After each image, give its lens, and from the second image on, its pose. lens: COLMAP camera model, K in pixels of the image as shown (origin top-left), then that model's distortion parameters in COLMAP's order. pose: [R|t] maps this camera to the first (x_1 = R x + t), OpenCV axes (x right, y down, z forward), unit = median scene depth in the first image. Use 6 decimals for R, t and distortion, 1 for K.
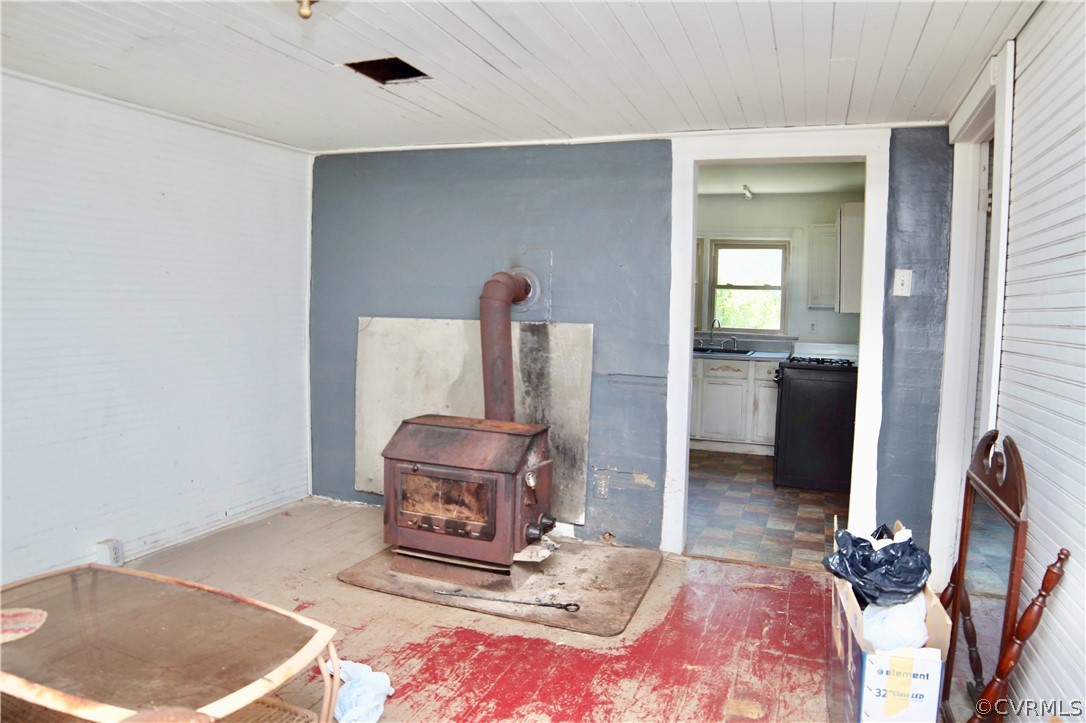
lens RADIAL K [[716.4, 0, 542.3], [0, 716.4, 345.0], [0, 0, 1]] dist [-0.085230, 0.004132]
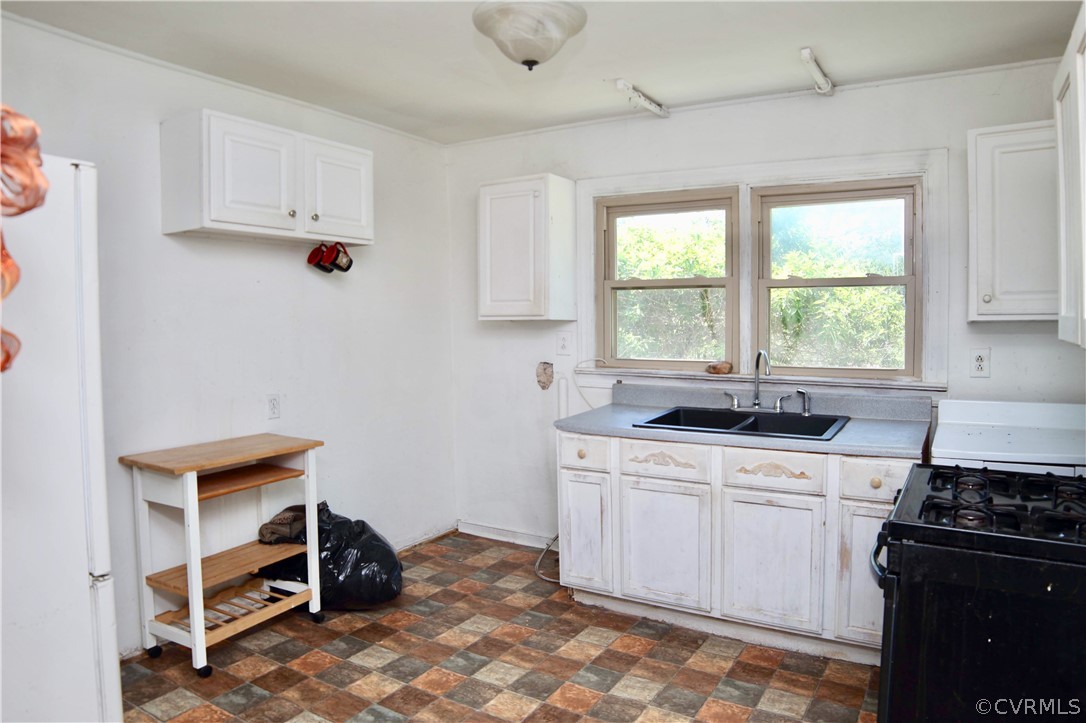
lens RADIAL K [[716.4, 0, 542.3], [0, 716.4, 345.0], [0, 0, 1]] dist [-0.085230, 0.004132]
pose [[0.985704, -0.026122, -0.166451, 0.182794], [0.023615, 0.999576, -0.017024, -0.036776], [0.166826, 0.012849, 0.985903, 0.523124]]
